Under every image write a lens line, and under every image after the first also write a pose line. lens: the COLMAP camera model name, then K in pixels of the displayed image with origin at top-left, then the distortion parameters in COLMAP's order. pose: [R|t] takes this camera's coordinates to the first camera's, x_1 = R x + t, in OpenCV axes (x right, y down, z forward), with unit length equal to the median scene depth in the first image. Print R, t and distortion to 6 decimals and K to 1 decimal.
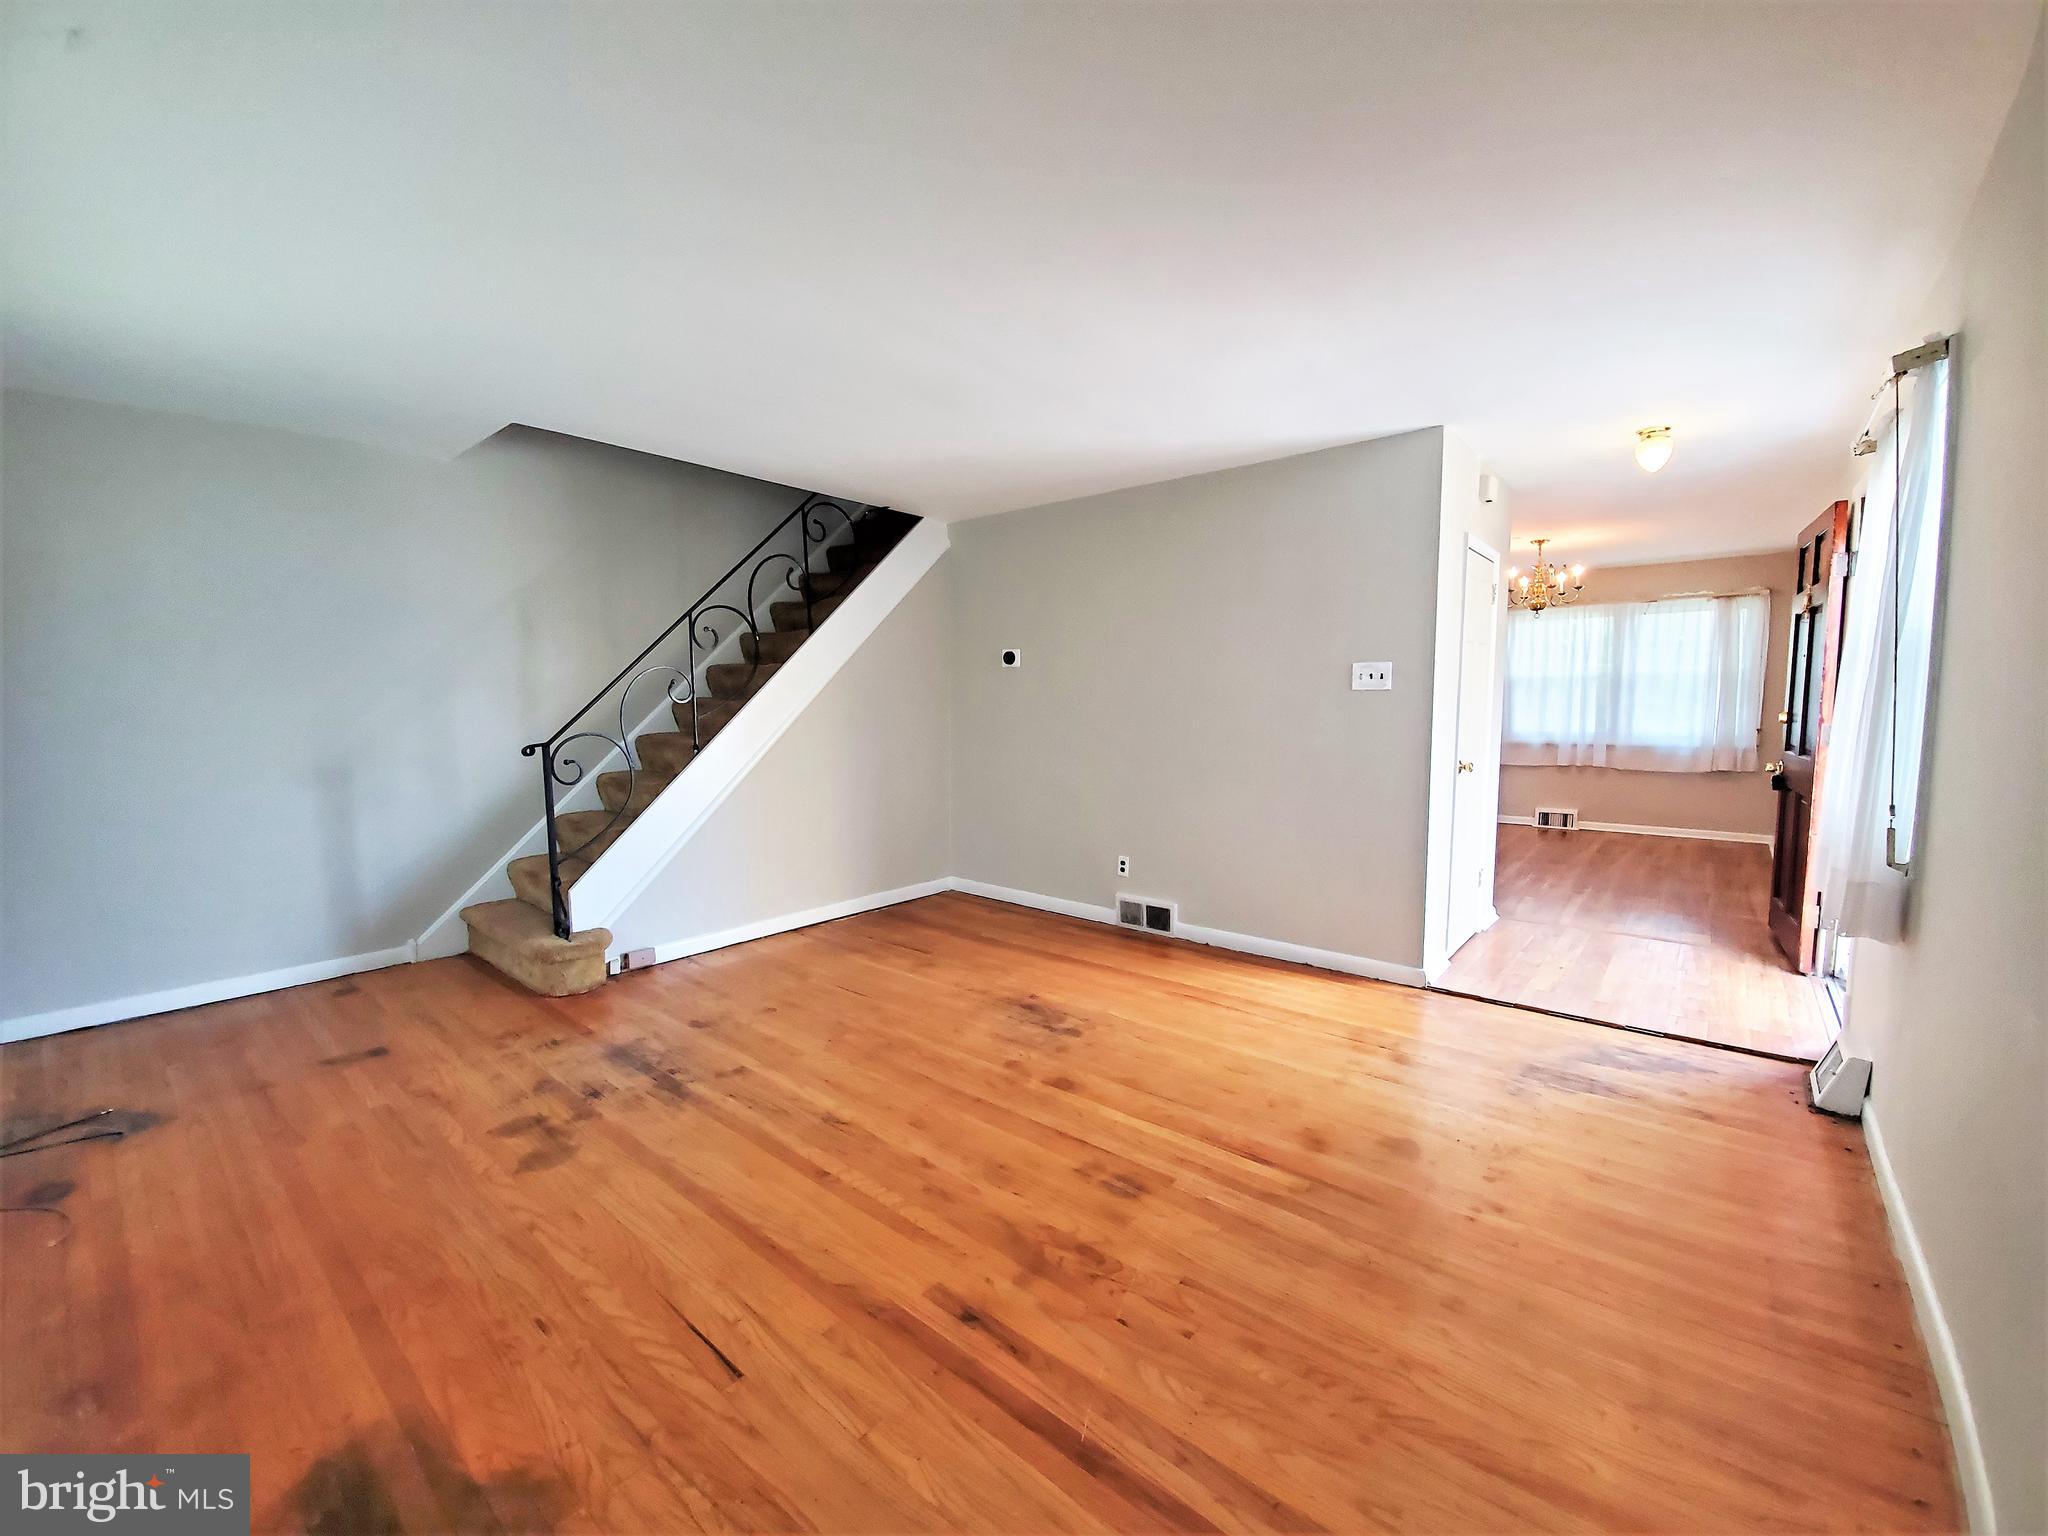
lens RADIAL K [[812.8, 0, 1044.9], [0, 812.8, 770.1], [0, 0, 1]] dist [0.013938, -0.016916]
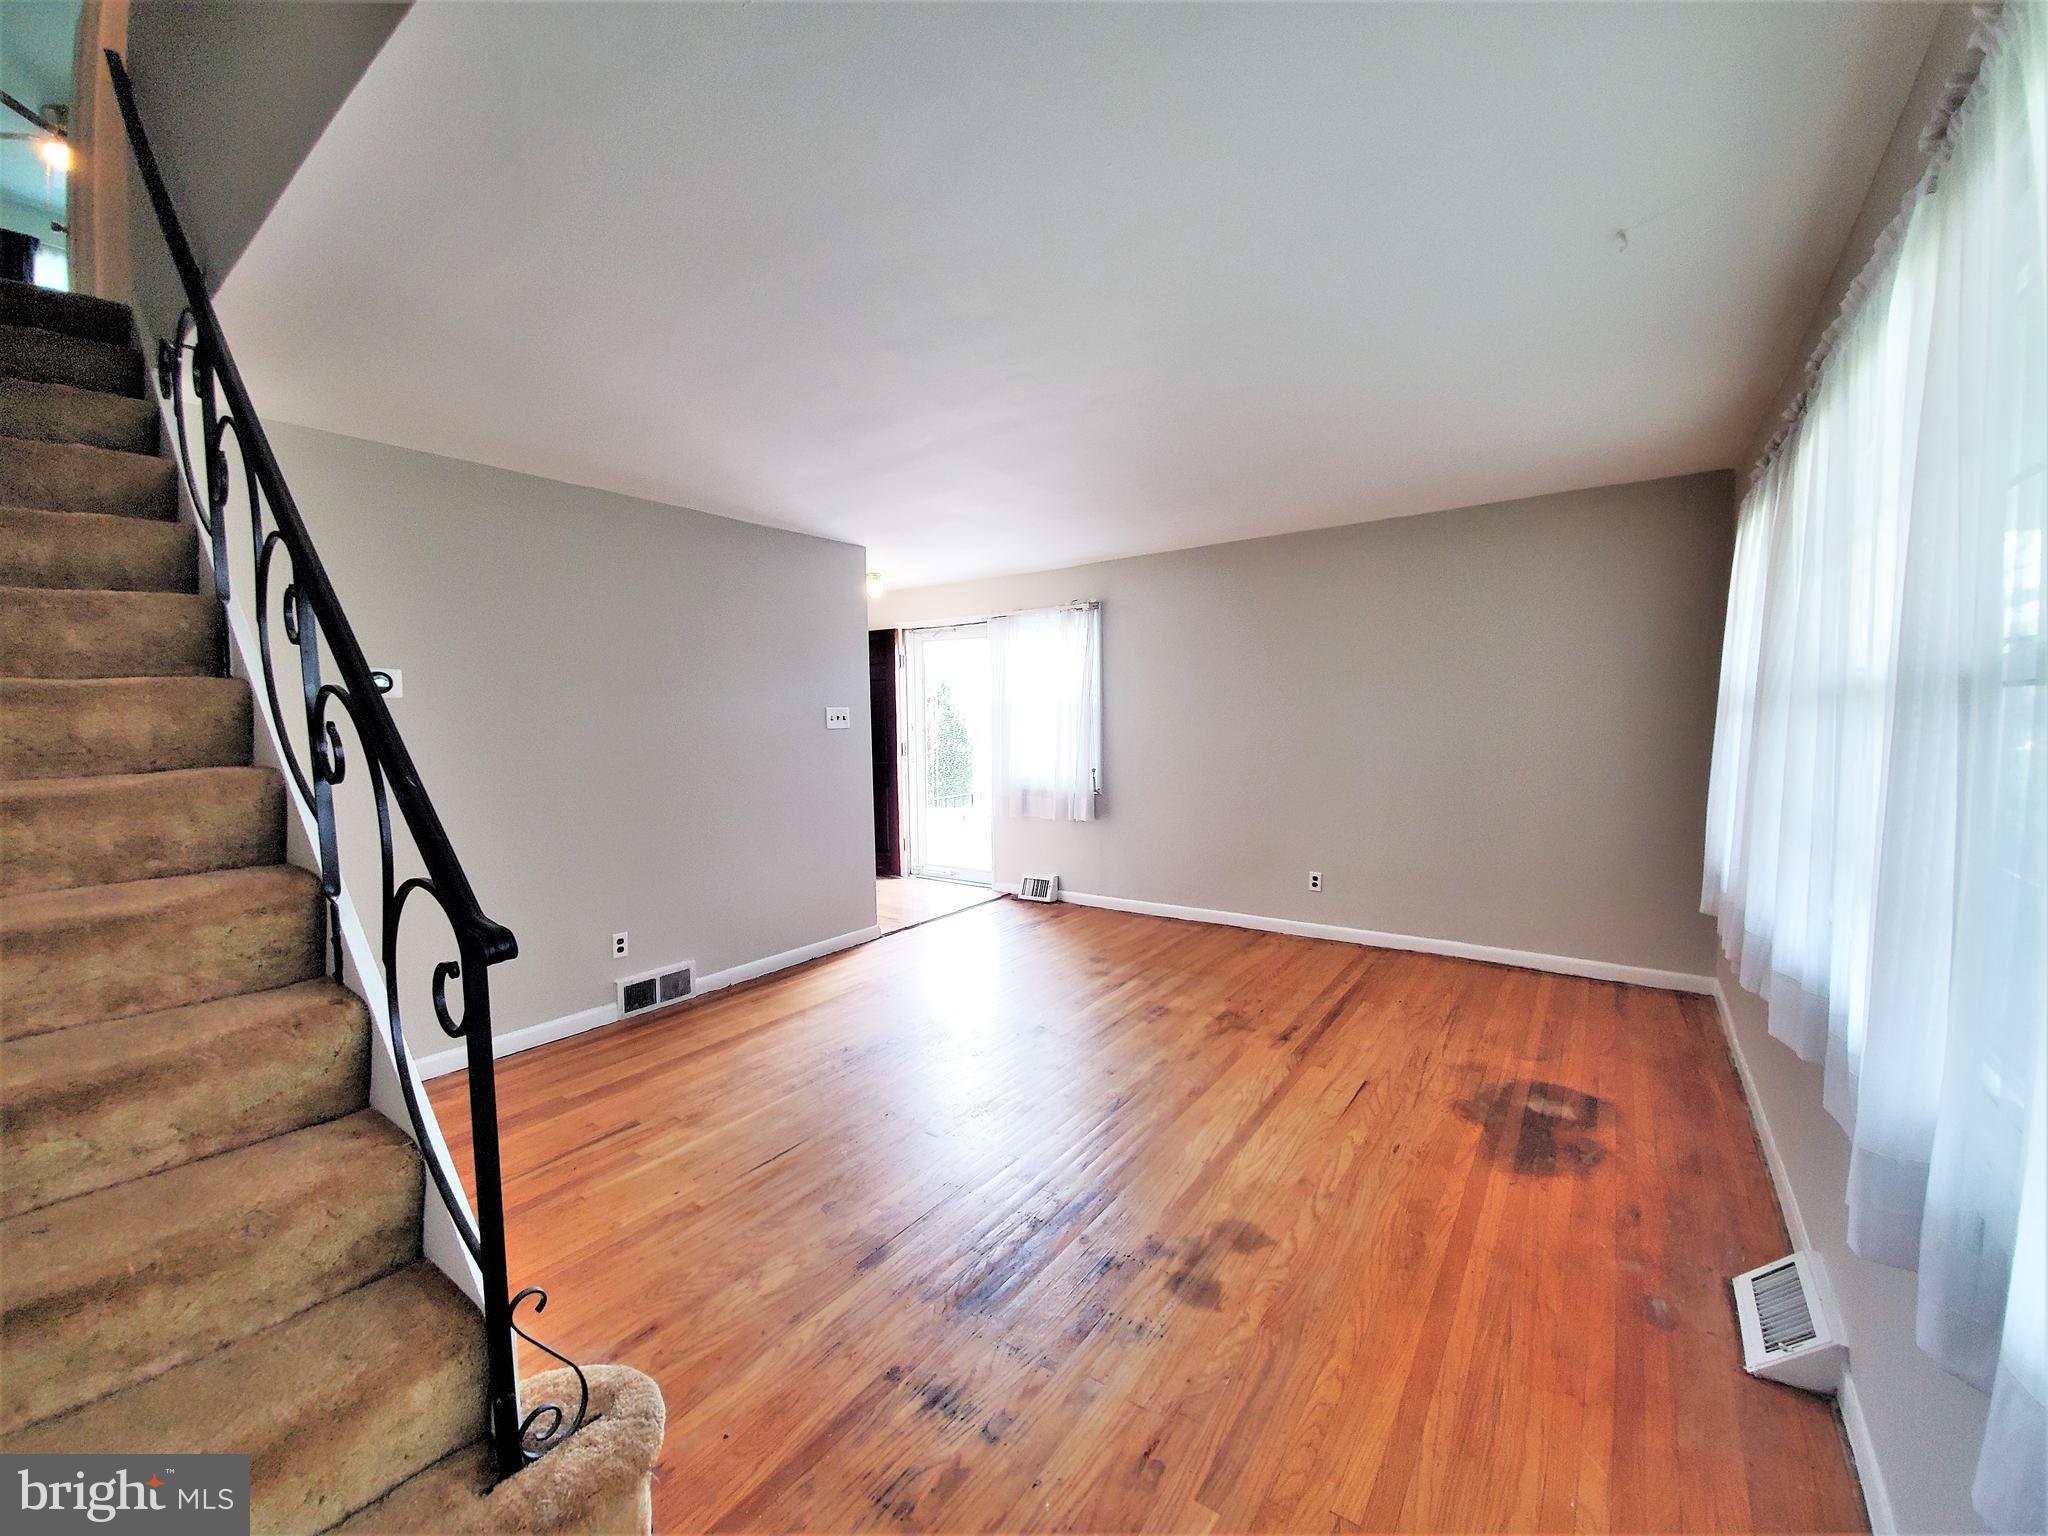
lens RADIAL K [[812.8, 0, 1044.9], [0, 812.8, 770.1], [0, 0, 1]] dist [0.013938, -0.016916]
pose [[-0.078185, -0.063777, 0.994897, -1.255234], [0.102242, 0.992177, 0.071637, -0.122668], [-0.991682, 0.107321, -0.071052, 1.035376]]
